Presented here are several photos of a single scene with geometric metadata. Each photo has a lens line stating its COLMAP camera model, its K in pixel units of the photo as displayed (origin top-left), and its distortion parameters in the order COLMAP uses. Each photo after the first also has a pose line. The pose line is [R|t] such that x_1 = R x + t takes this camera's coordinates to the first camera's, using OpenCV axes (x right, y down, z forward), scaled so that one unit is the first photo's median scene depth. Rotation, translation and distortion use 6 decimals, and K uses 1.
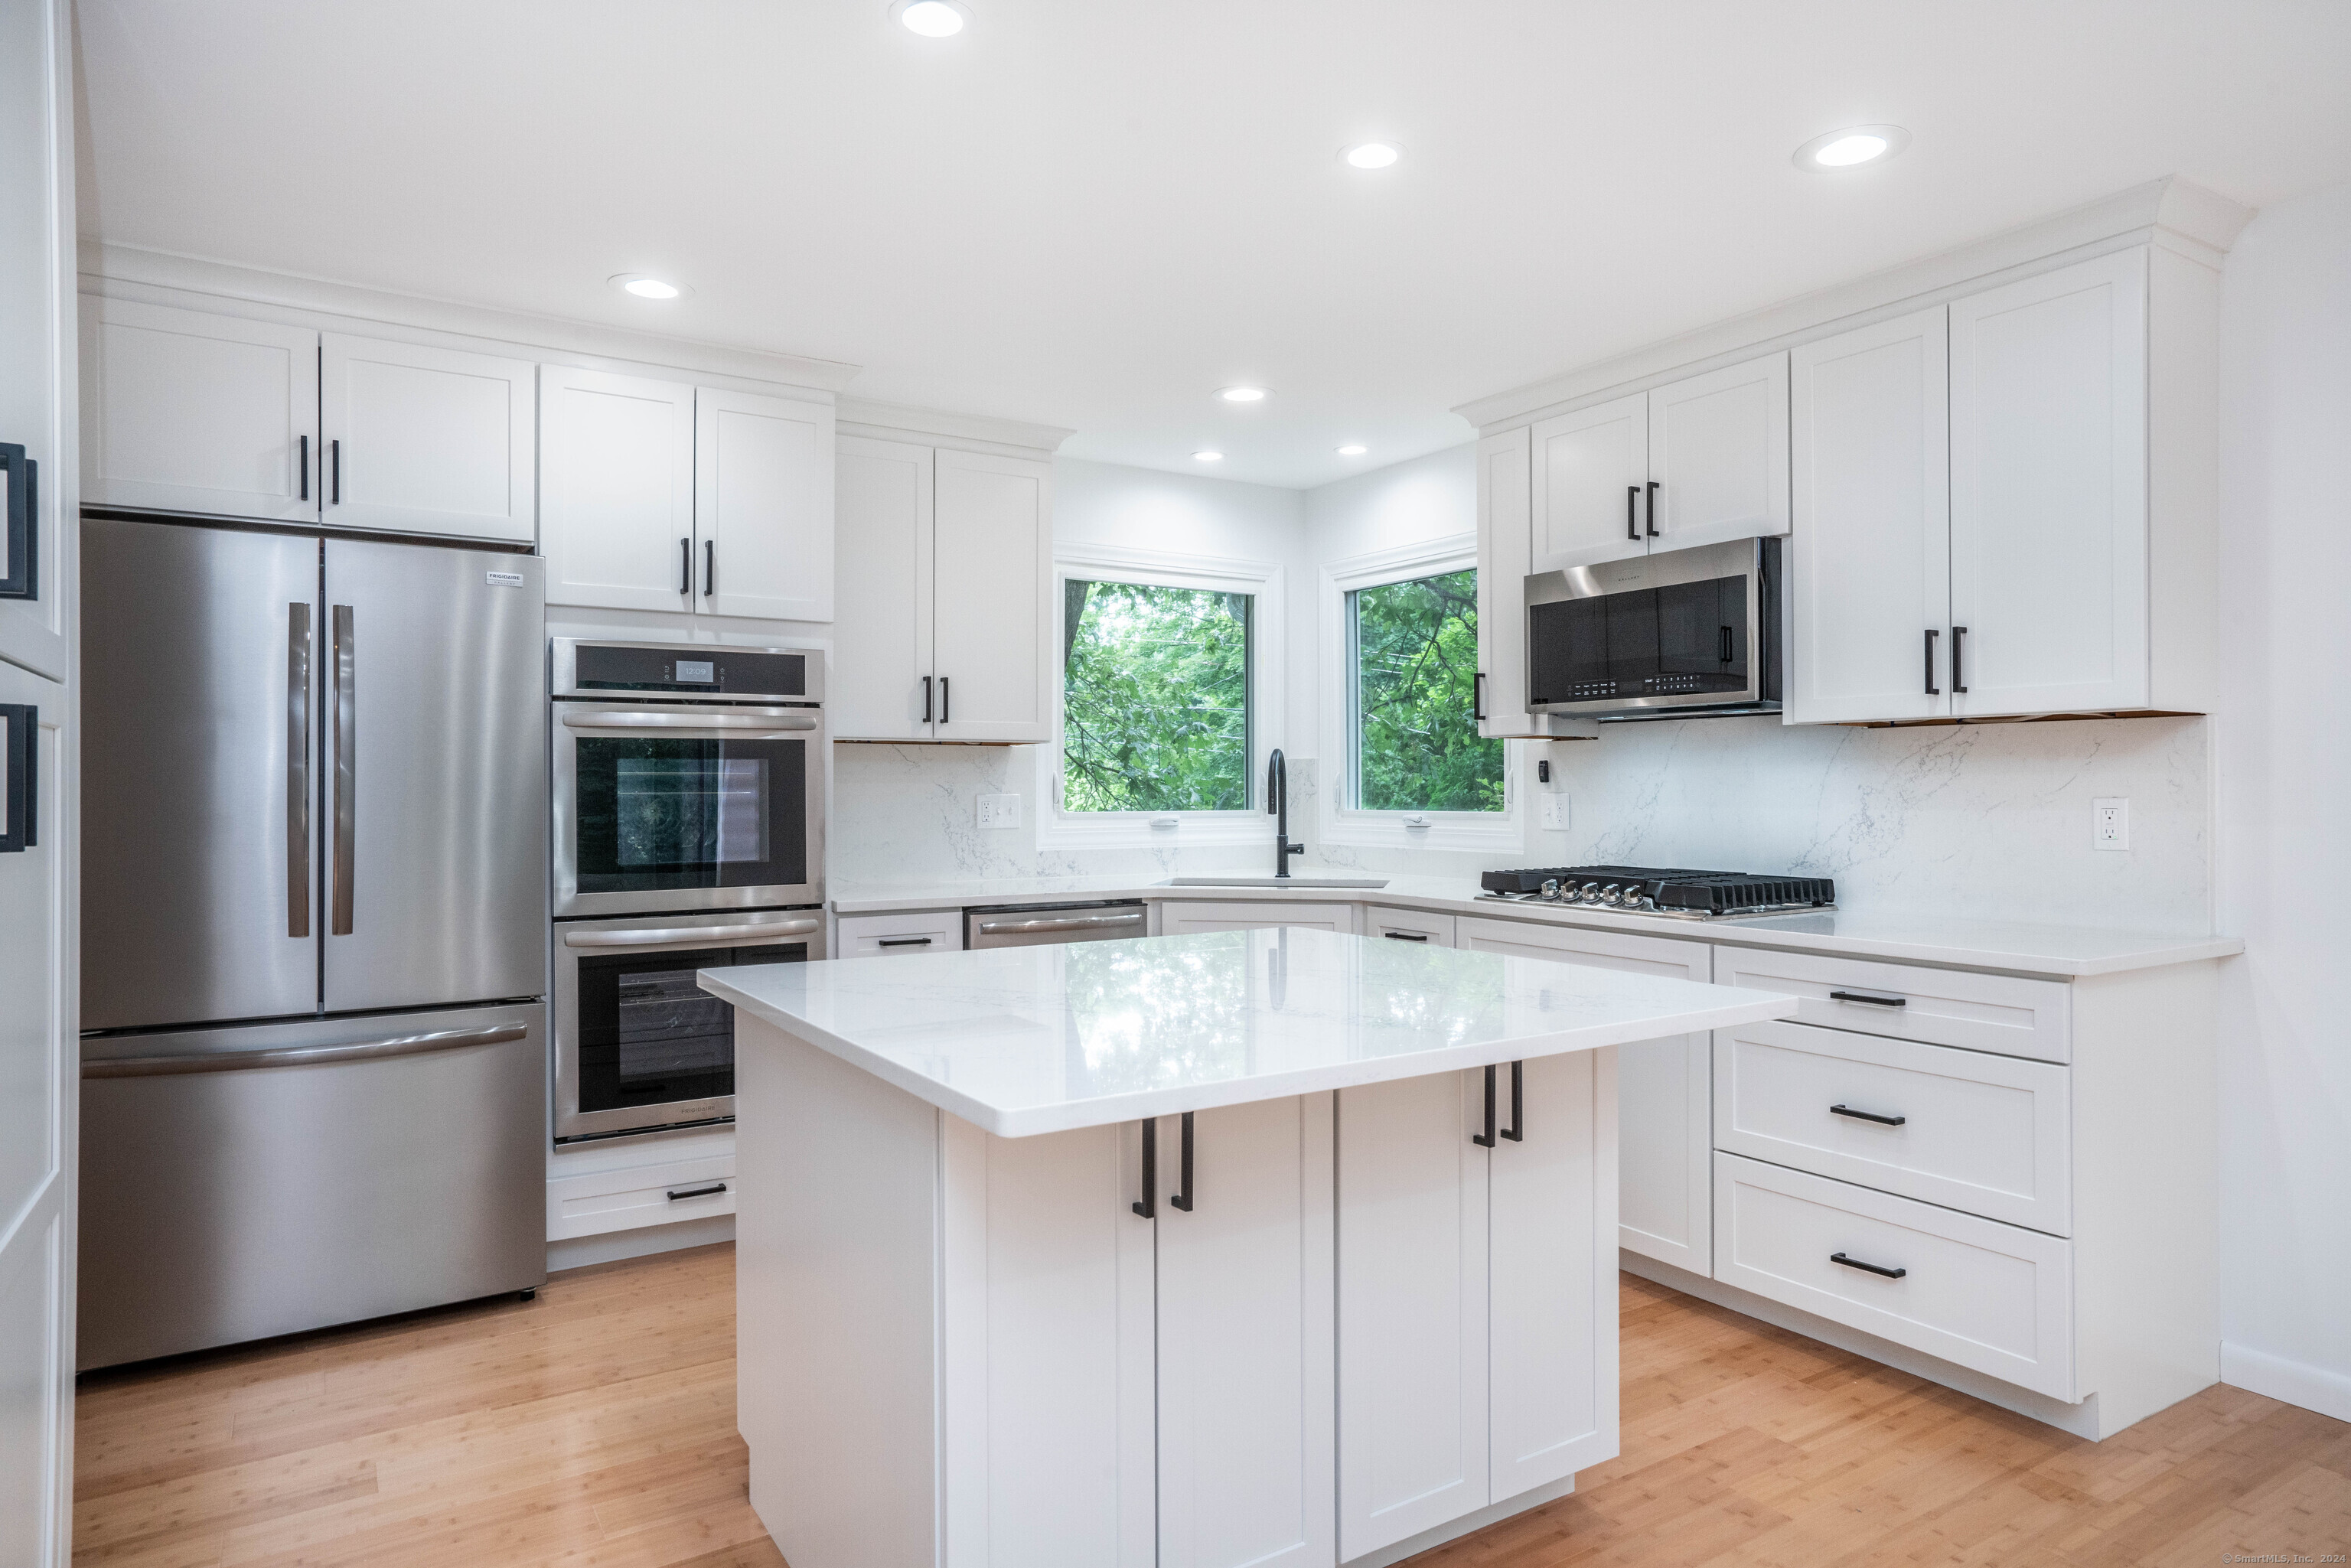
lens RADIAL K [[1387.9, 0, 1185.6], [0, 1387.9, 778.4], [0, 0, 1]] dist [-0.008503, 0.001217]
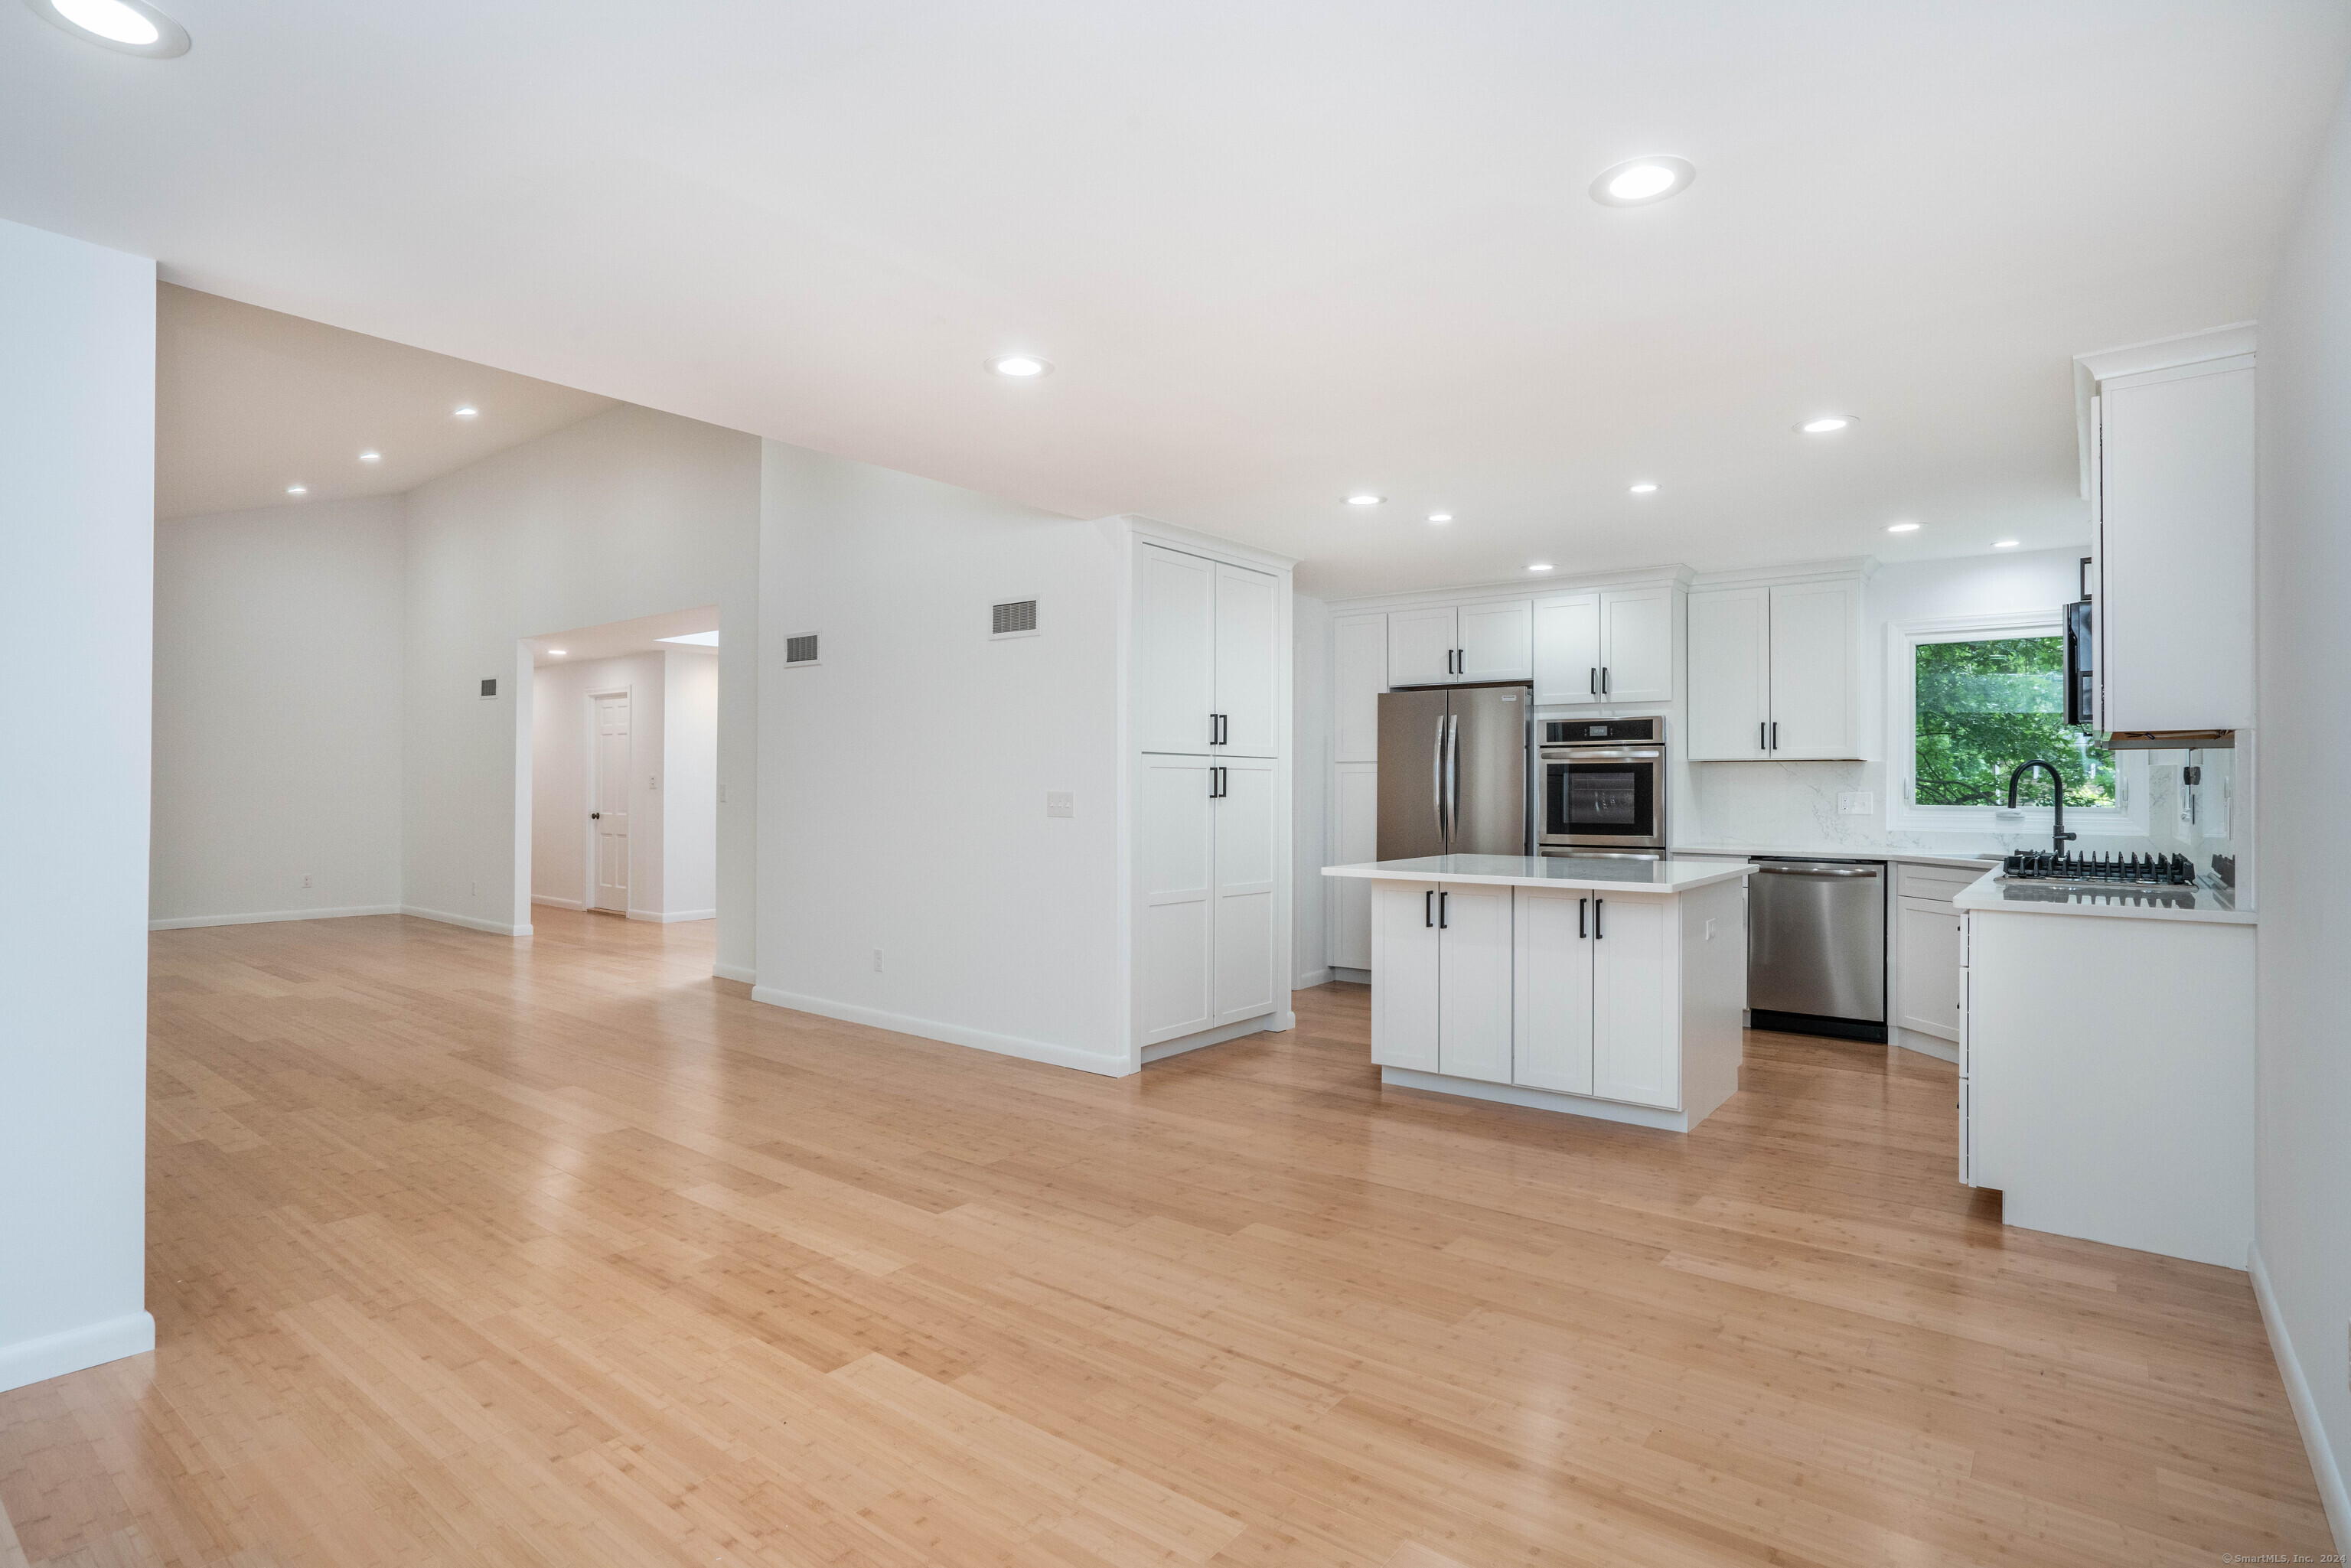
lens RADIAL K [[1172.8, 0, 1222.3], [0, 1172.8, 786.8], [0, 0, 1]] dist [0.000739, 0.000651]
pose [[0.367228, -0.000042, -0.930131, 1.048378], [-0.000490, 1.000000, -0.000238, 0.007638], [0.930131, 0.000543, 0.367228, -0.171230]]
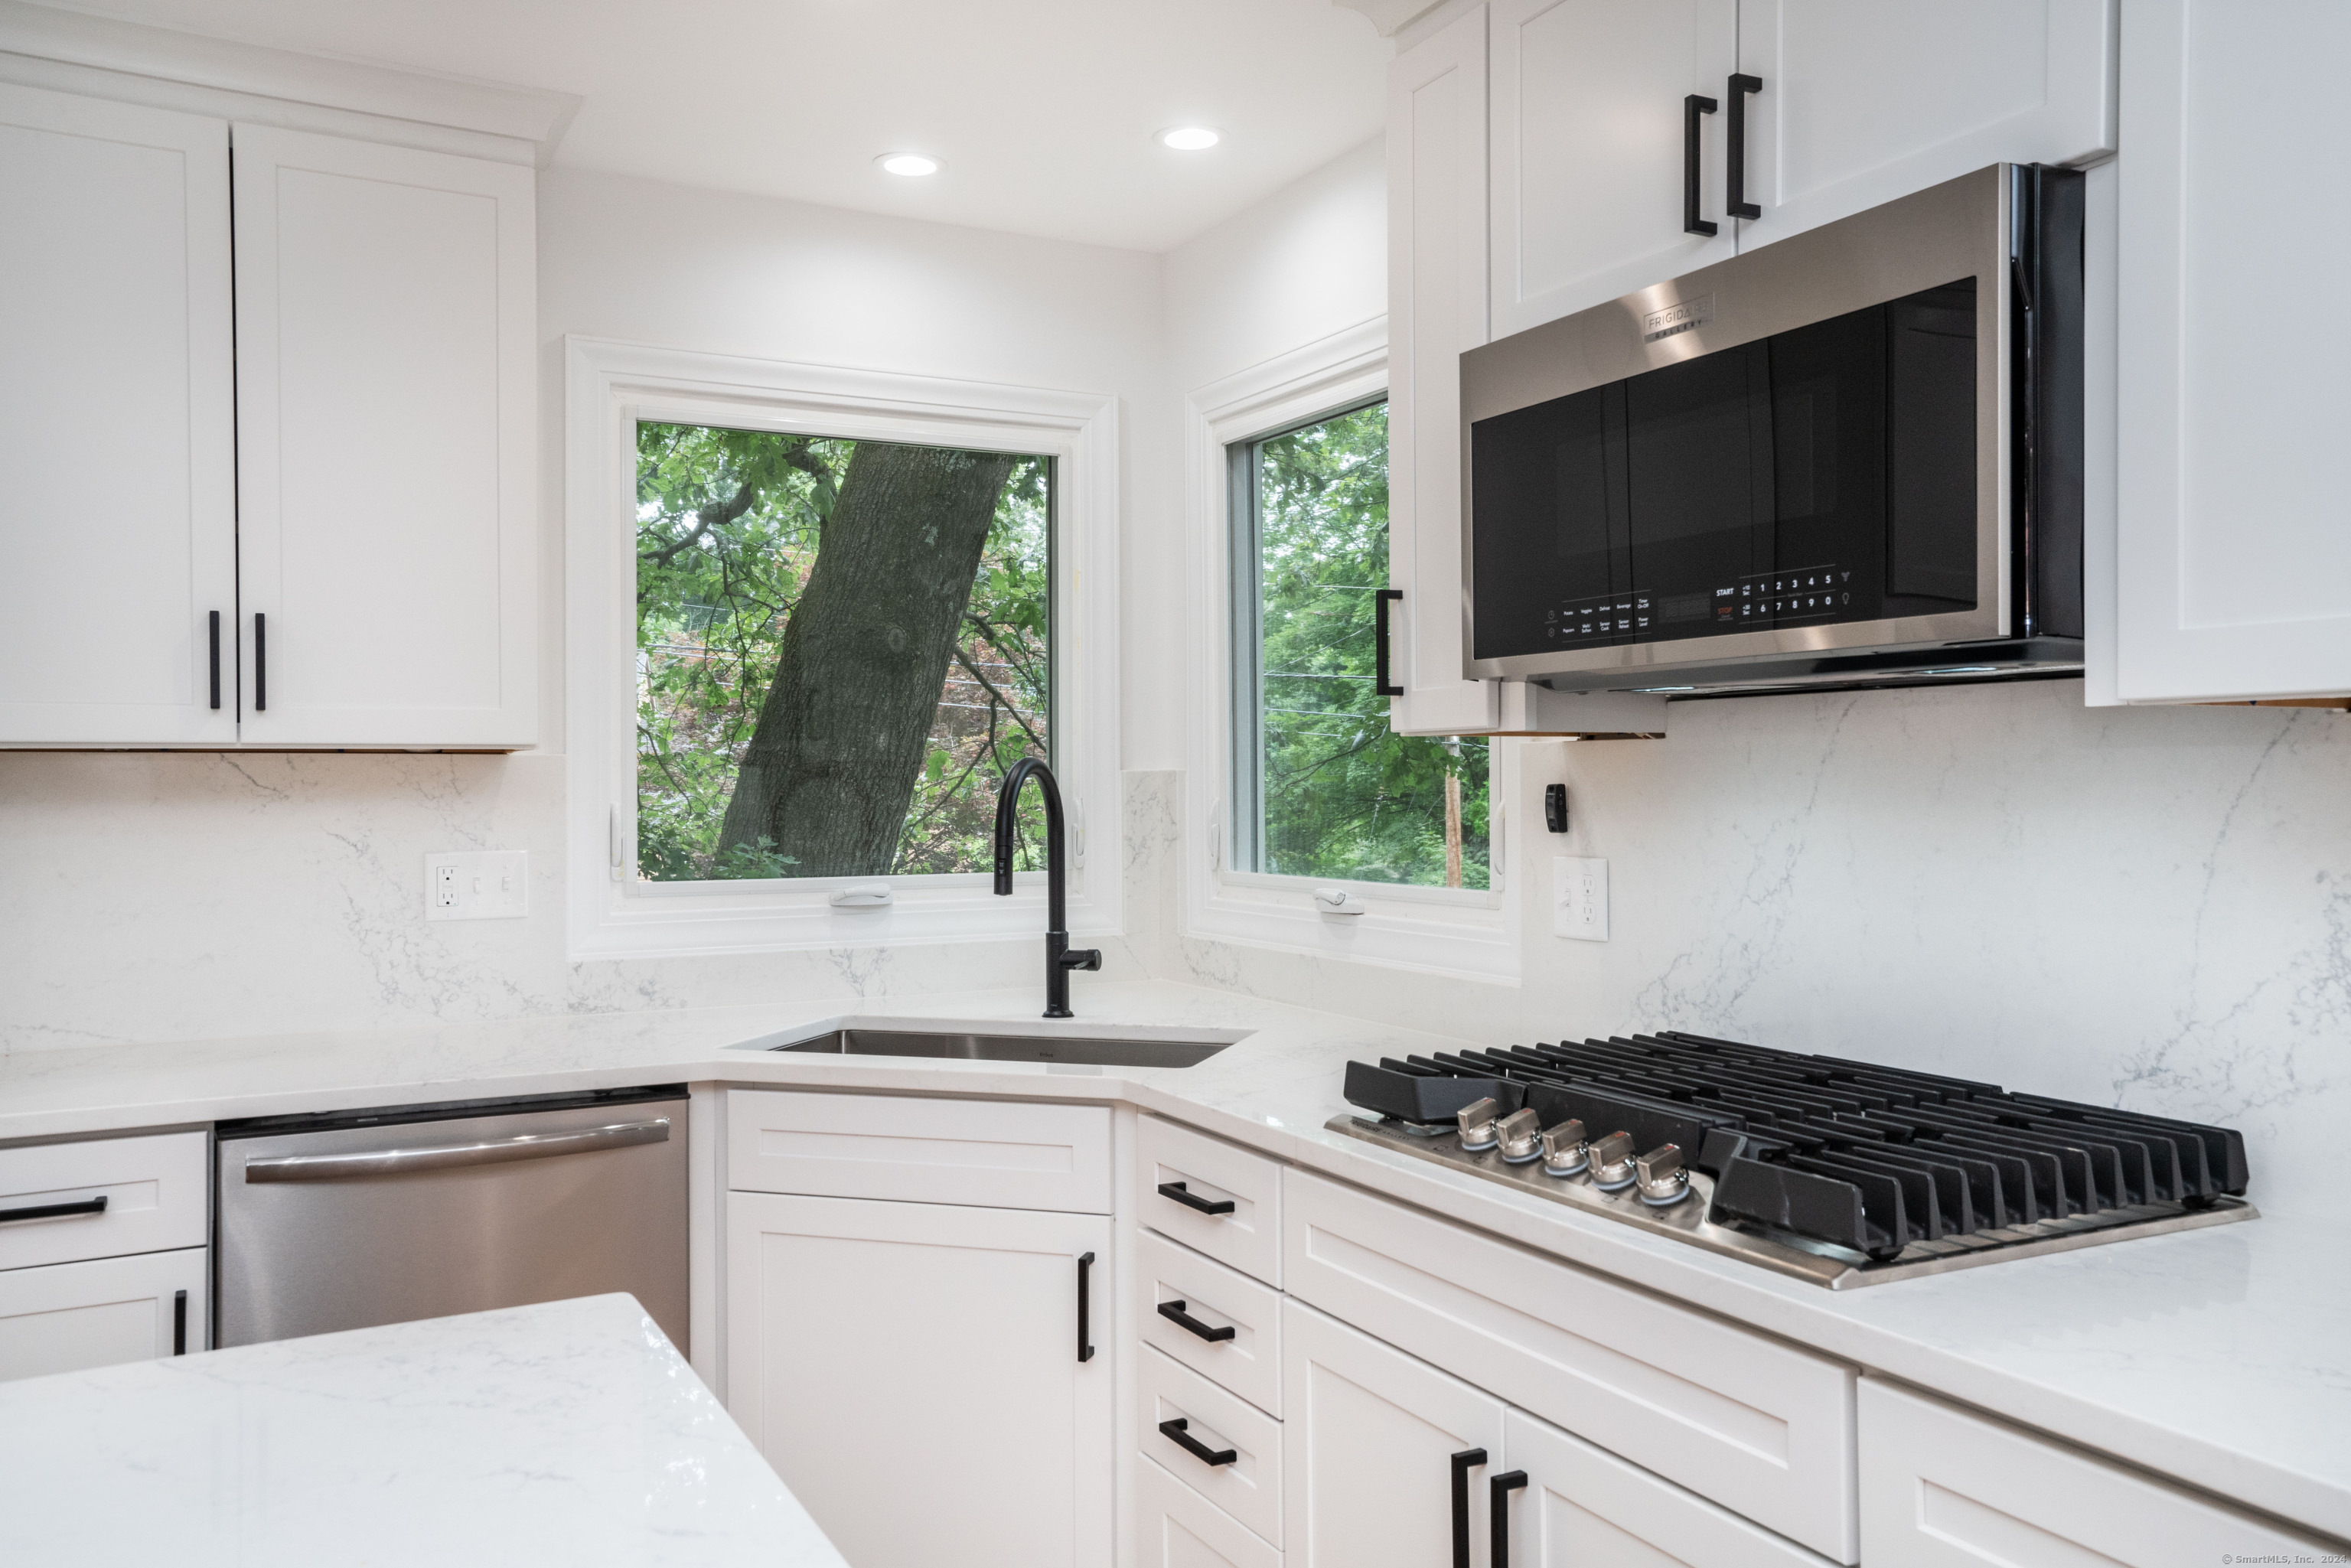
lens RADIAL K [[1831.2, 0, 1177.1], [0, 1831.2, 778.1], [0, 0, 1]] dist [0.043662, 0.009288]
pose [[0.996742, -0.004029, -0.080550, 0.215077], [0.004400, 0.999980, 0.004432, -0.021088], [0.080530, -0.004772, 0.996741, 0.462079]]
